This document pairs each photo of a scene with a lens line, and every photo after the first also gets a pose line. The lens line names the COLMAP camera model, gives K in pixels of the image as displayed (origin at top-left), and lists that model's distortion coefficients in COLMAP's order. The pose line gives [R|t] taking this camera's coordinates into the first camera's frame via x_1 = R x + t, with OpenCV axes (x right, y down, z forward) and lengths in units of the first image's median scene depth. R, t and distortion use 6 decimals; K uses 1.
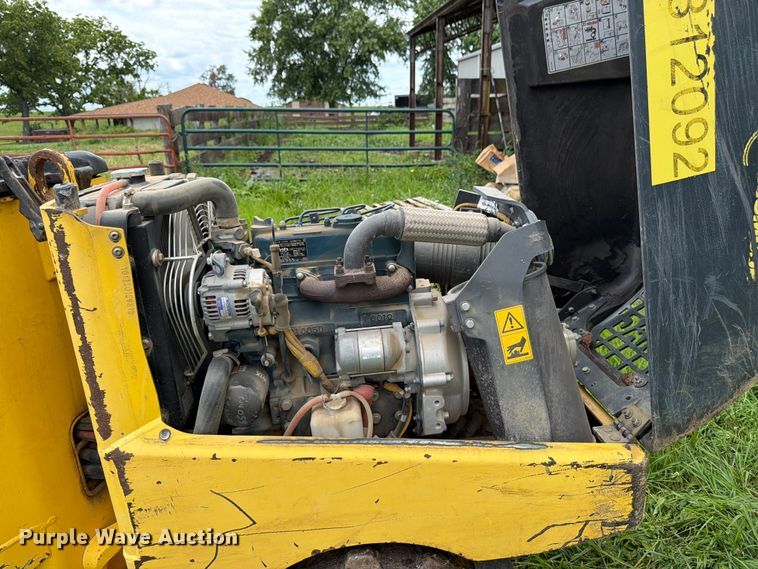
lens RADIAL K [[544.8, 0, 379.2], [0, 544.8, 287.5], [0, 0, 1]] dist [0.038885, -0.049884]
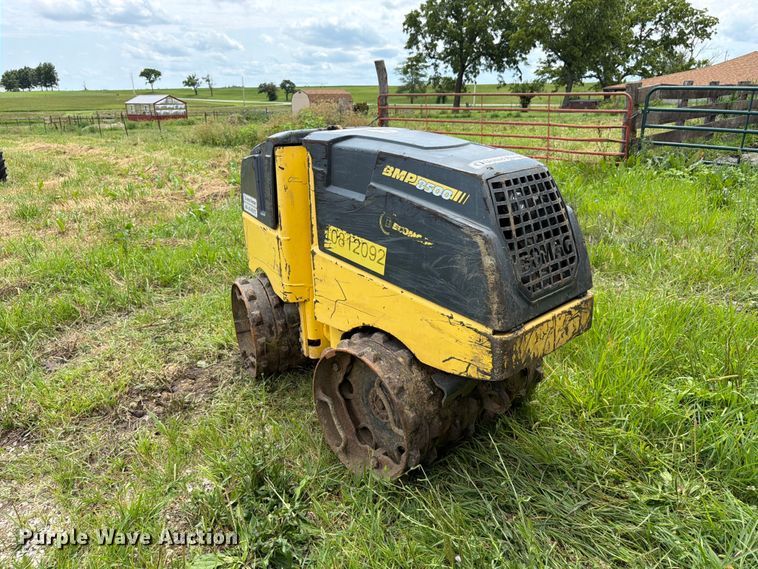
lens RADIAL K [[545.0, 0, 371.5], [0, 545.0, 285.4], [0, 0, 1]] dist [0.048483, -0.064860]
pose [[0.622299, 0.274408, -0.733106, 0.067118], [-0.241861, 0.958120, 0.153328, 0.000372], [0.744478, 0.081894, 0.662606, -0.018237]]
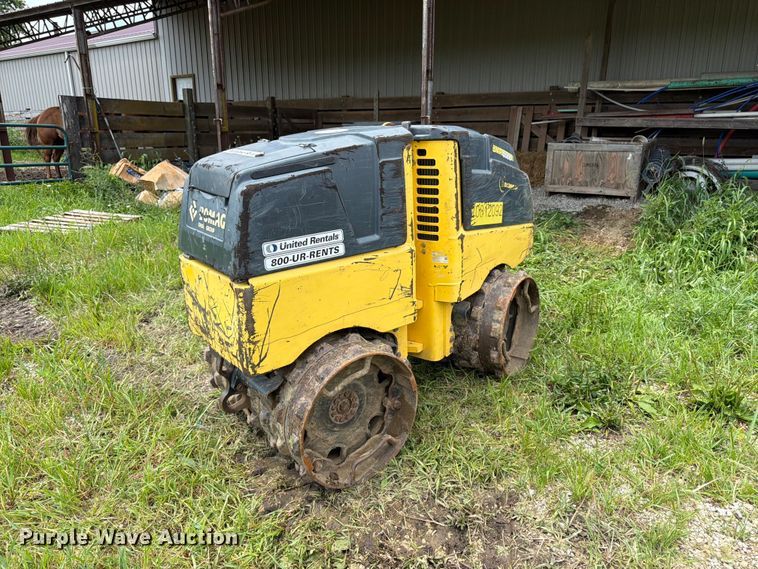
lens RADIAL K [[544.8, 0, 383.7], [0, 544.8, 286.7], [0, 0, 1]] dist [0.038885, -0.049884]
pose [[0.629213, -0.194490, 0.752505, -0.120747], [0.229667, 0.971476, 0.059047, 0.013208], [-0.742525, 0.135673, 0.655934, -0.018269]]
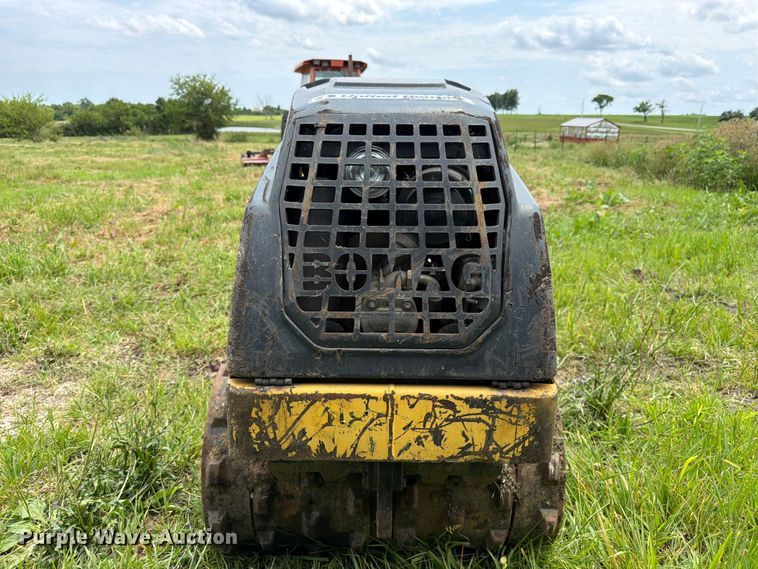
lens RADIAL K [[544.8, 0, 373.3], [0, 544.8, 288.8], [0, 0, 1]] dist [0.038885, -0.049884]
pose [[-0.073248, 0.319679, -0.944690, 0.062732], [-0.322819, 0.888639, 0.325742, -0.010673], [0.943622, 0.328824, 0.038107, 0.055105]]
